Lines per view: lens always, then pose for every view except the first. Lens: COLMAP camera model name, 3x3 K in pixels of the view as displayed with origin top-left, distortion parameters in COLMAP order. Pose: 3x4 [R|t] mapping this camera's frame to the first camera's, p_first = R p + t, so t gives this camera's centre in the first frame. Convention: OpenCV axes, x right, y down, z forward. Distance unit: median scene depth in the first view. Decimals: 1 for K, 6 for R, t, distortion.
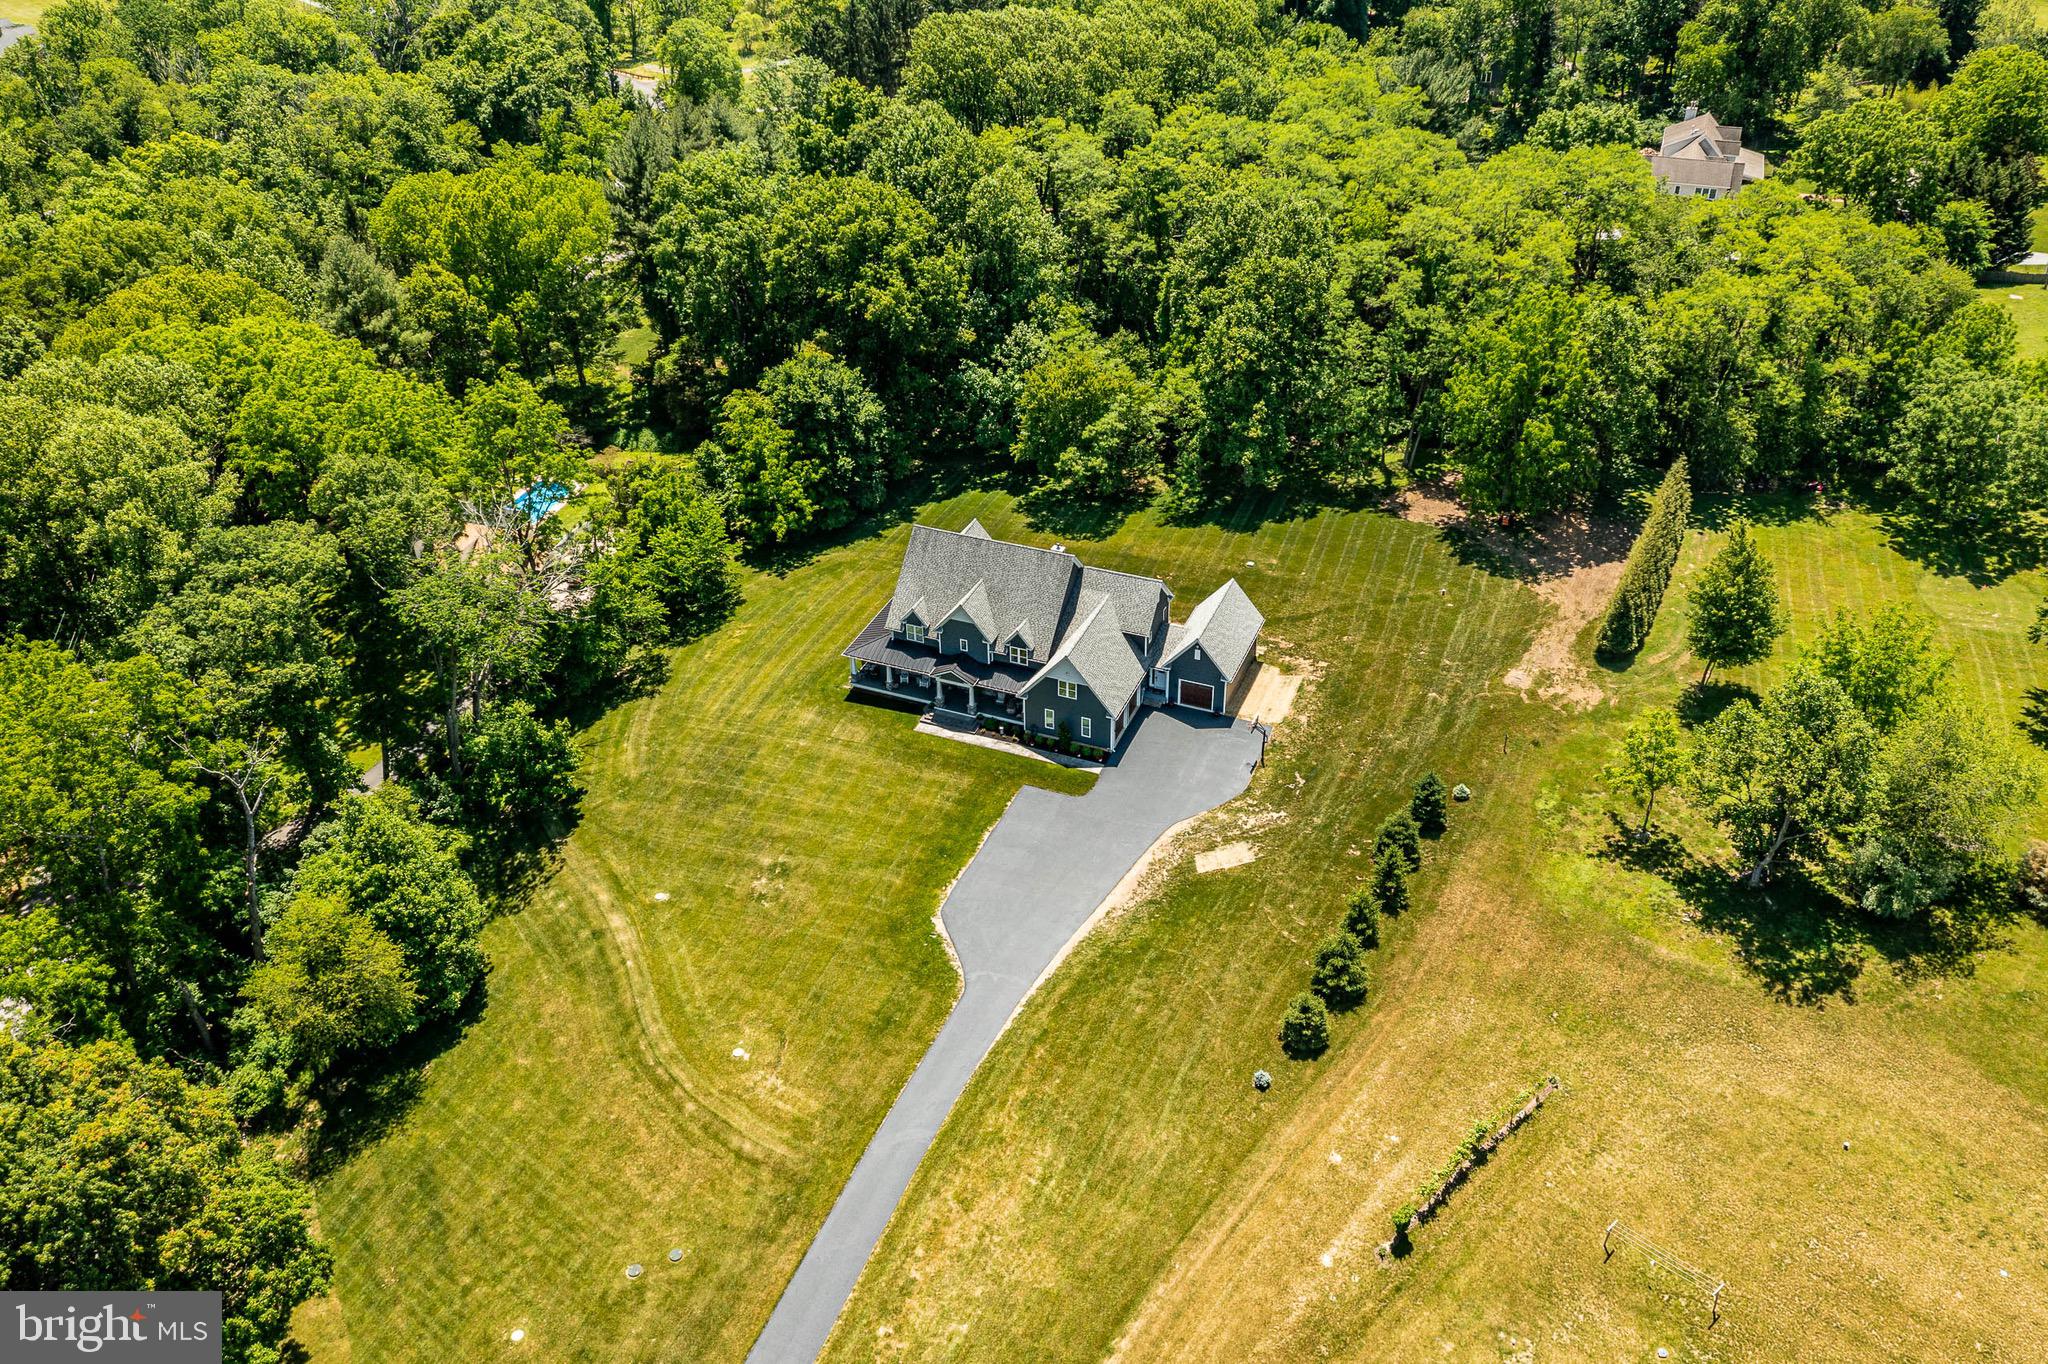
lens RADIAL K [[1617.1, 0, 1021.3], [0, 1617.1, 681.5], [0, 0, 1]] dist [-0.011760, -0.000101]
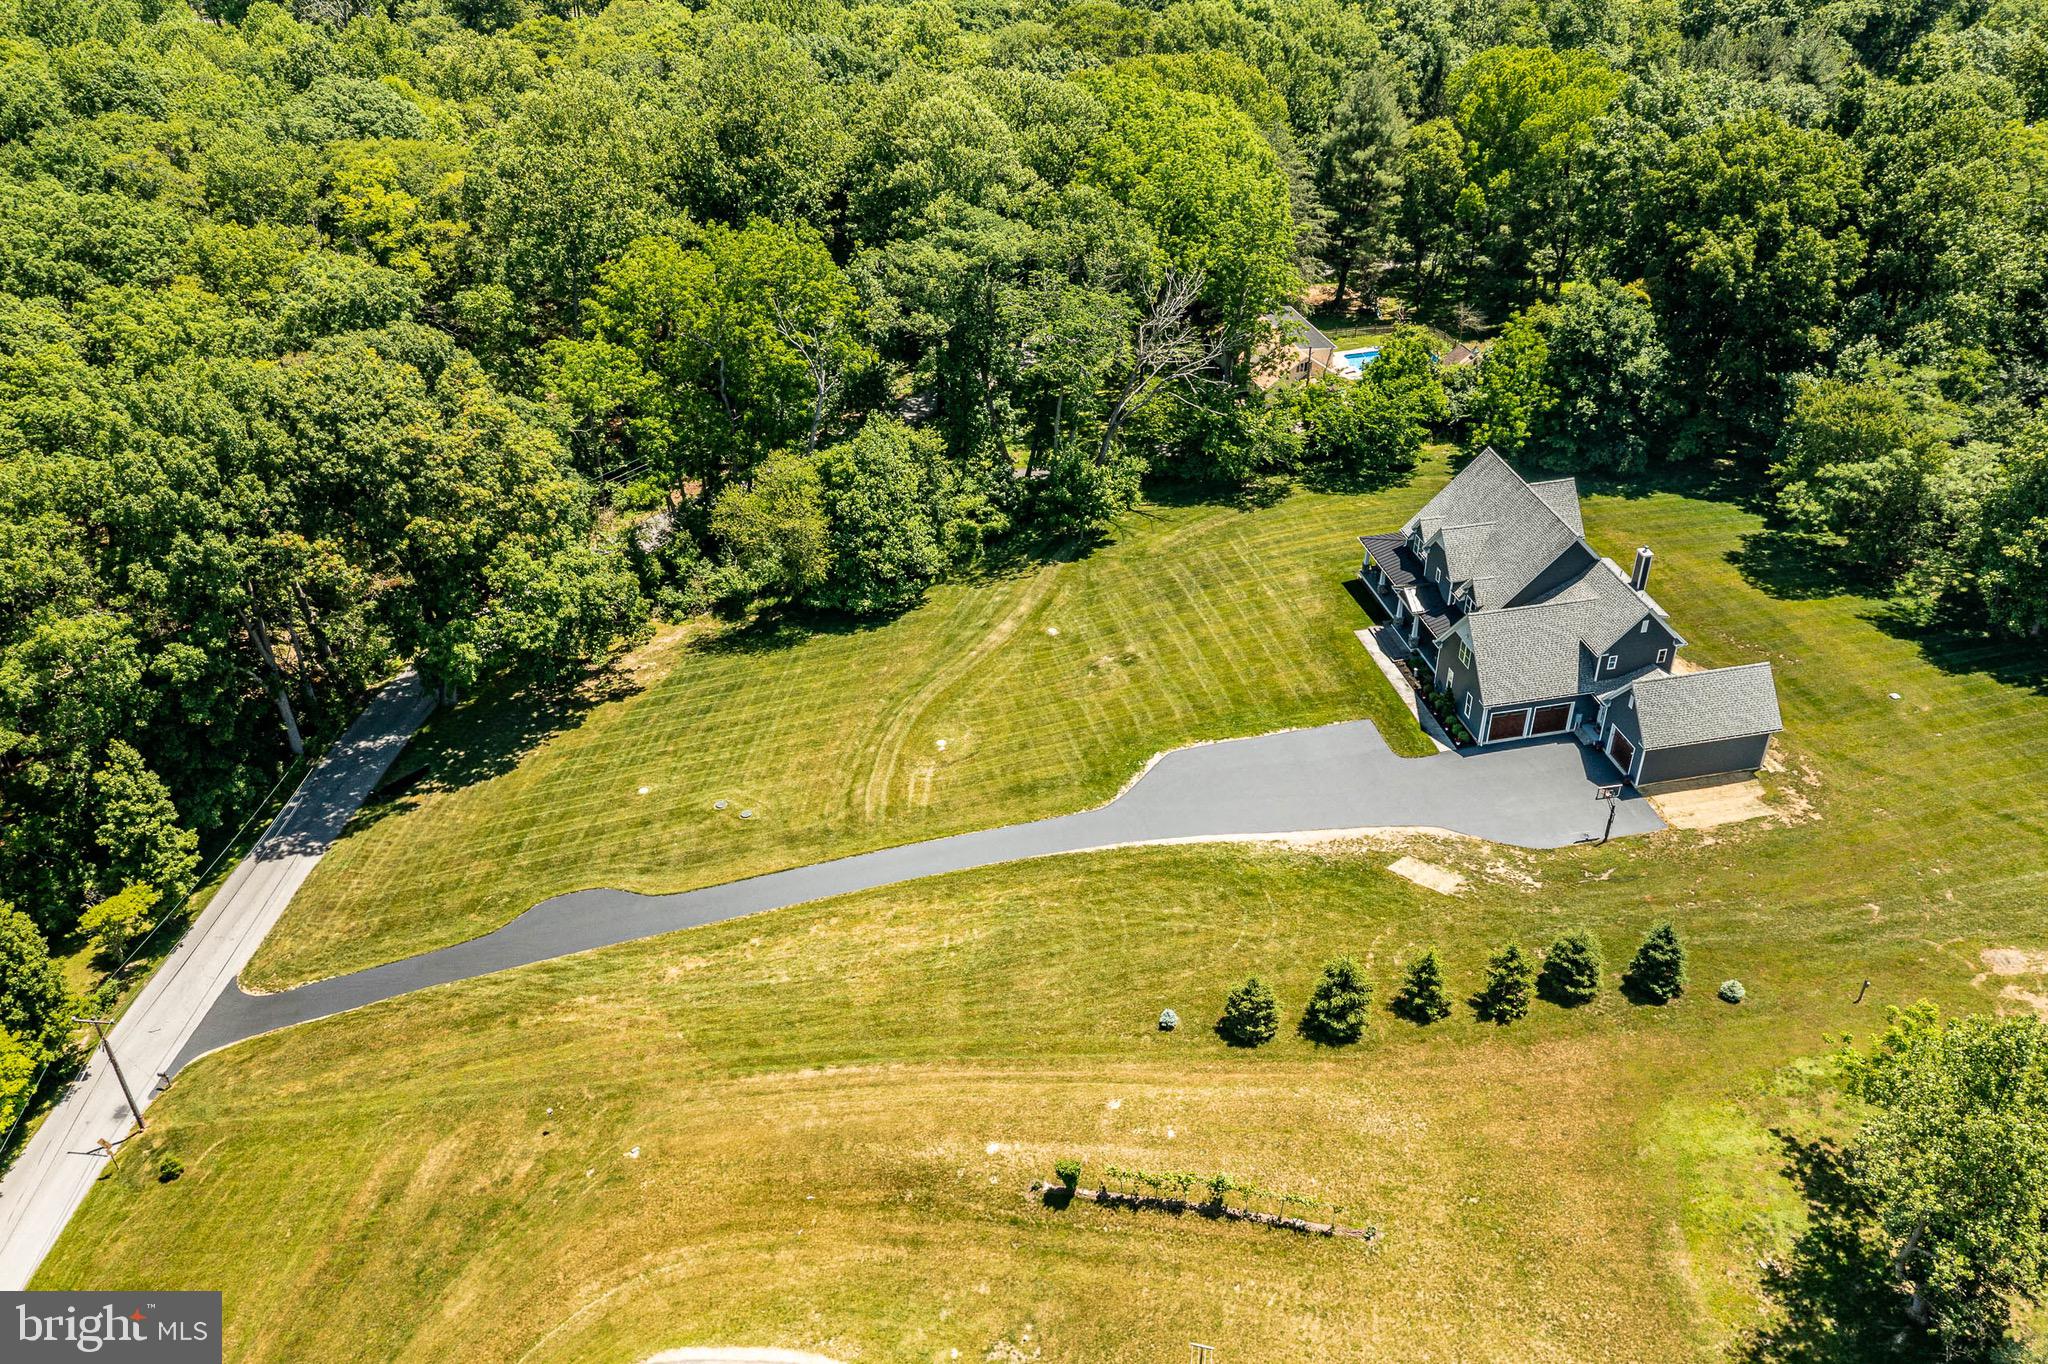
lens RADIAL K [[1622.7, 0, 1015.1], [0, 1622.7, 676.5], [0, 0, 1]] dist [-0.009405, 0.000269]
pose [[0.562219, 0.469826, -0.680568, 0.467233], [-0.465538, 0.859973, 0.209095, -0.051840], [0.683509, 0.199273, 0.702215, 0.194849]]
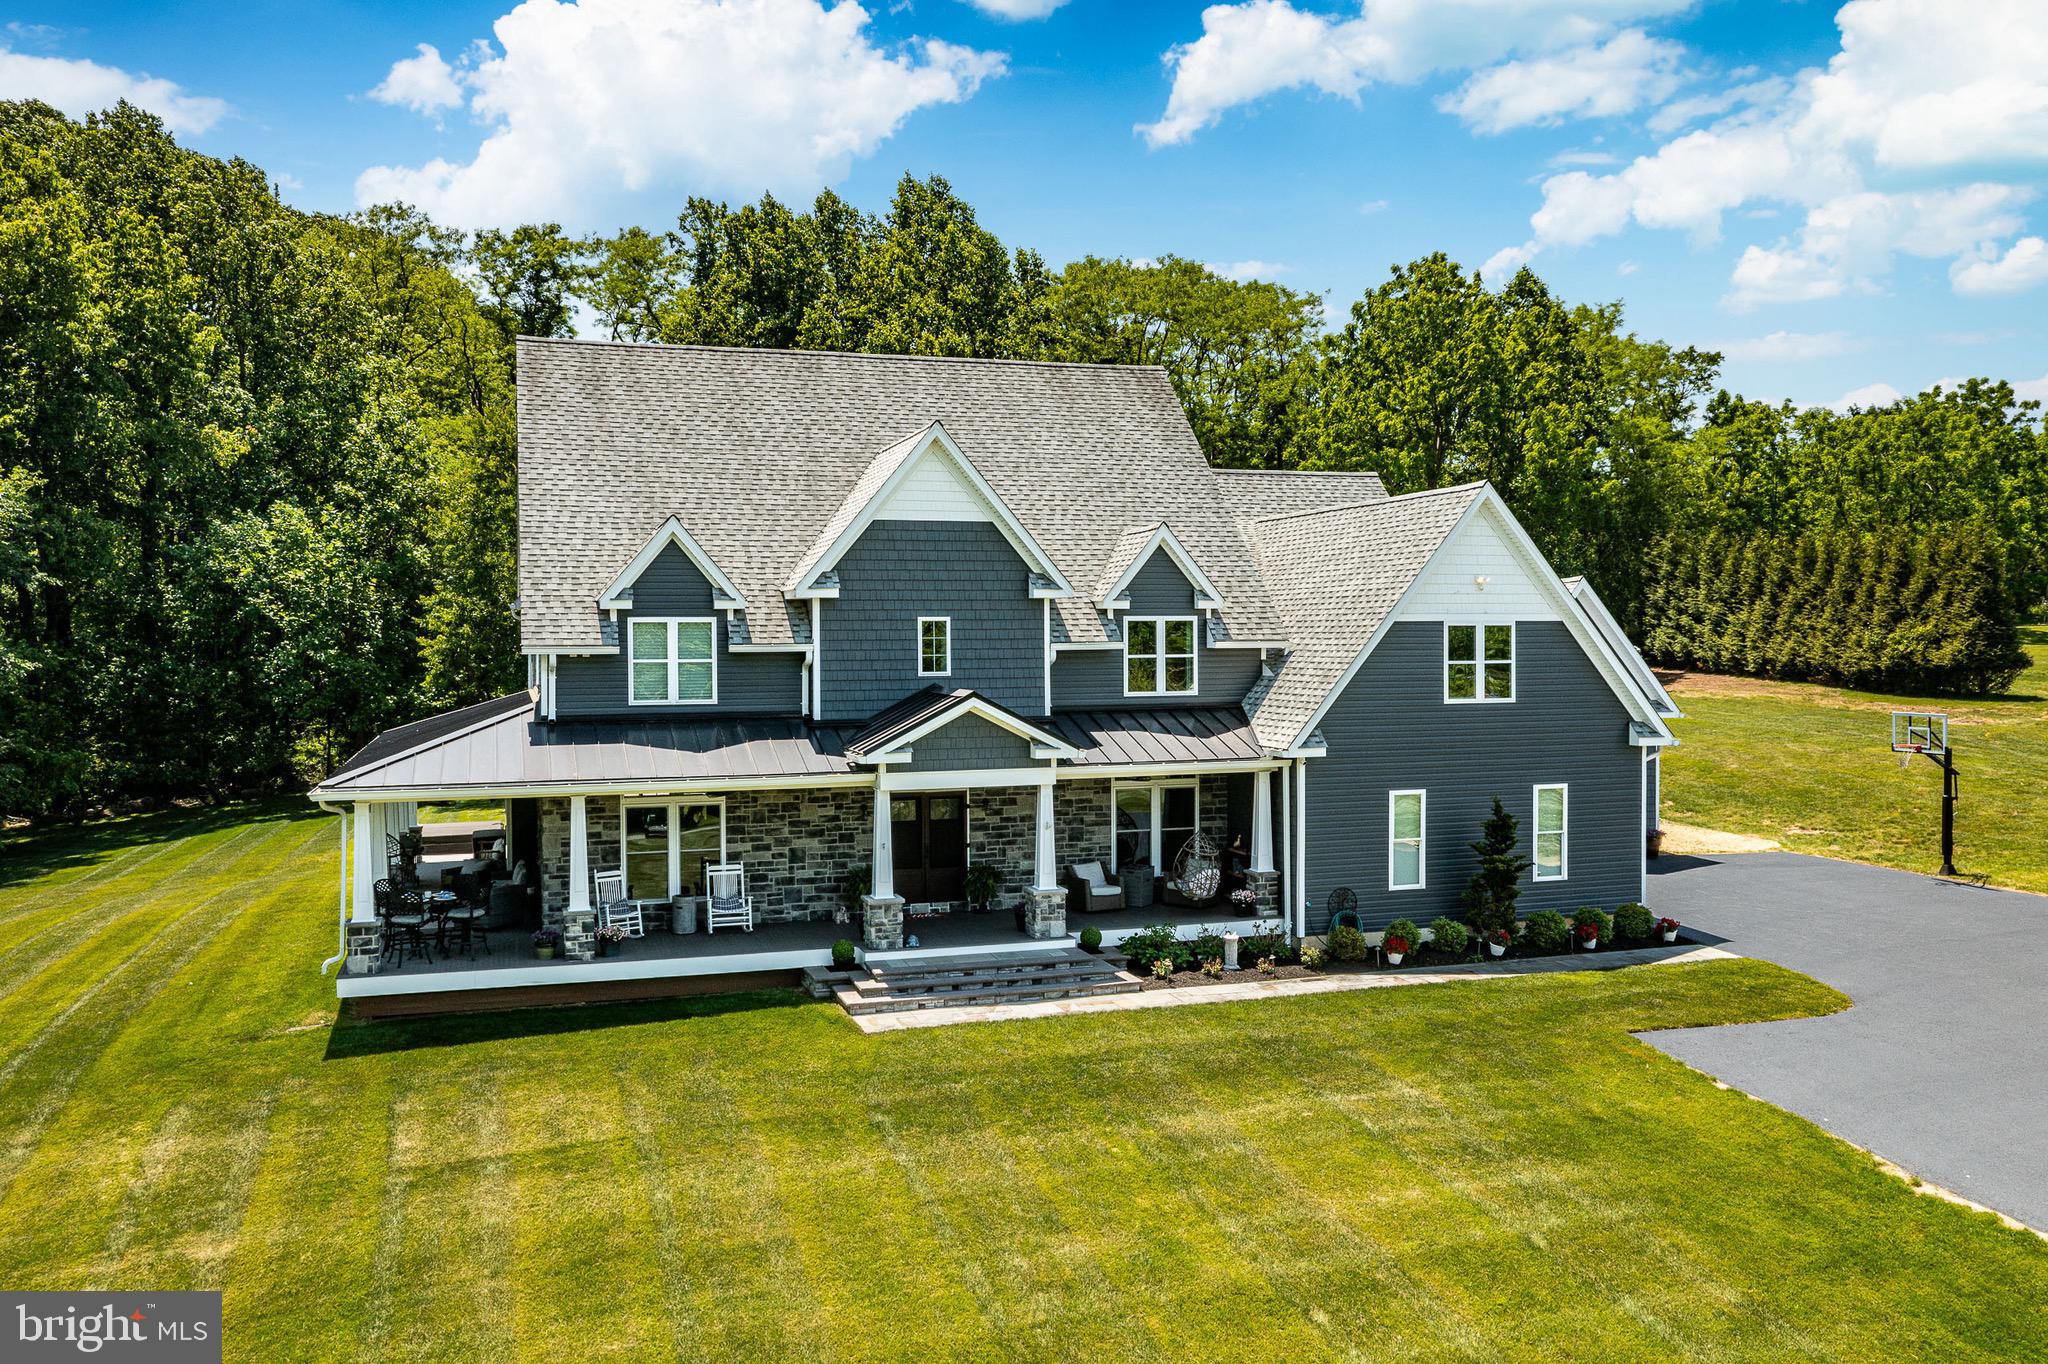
lens RADIAL K [[1615.6, 0, 1021.3], [0, 1615.6, 676.9], [0, 0, 1]] dist [-0.009259, 0.003037]
pose [[0.762164, -0.003834, 0.647372, -0.165690], [0.362116, 0.831440, -0.421402, 0.077351], [-0.536636, 0.555601, 0.635082, 0.826707]]
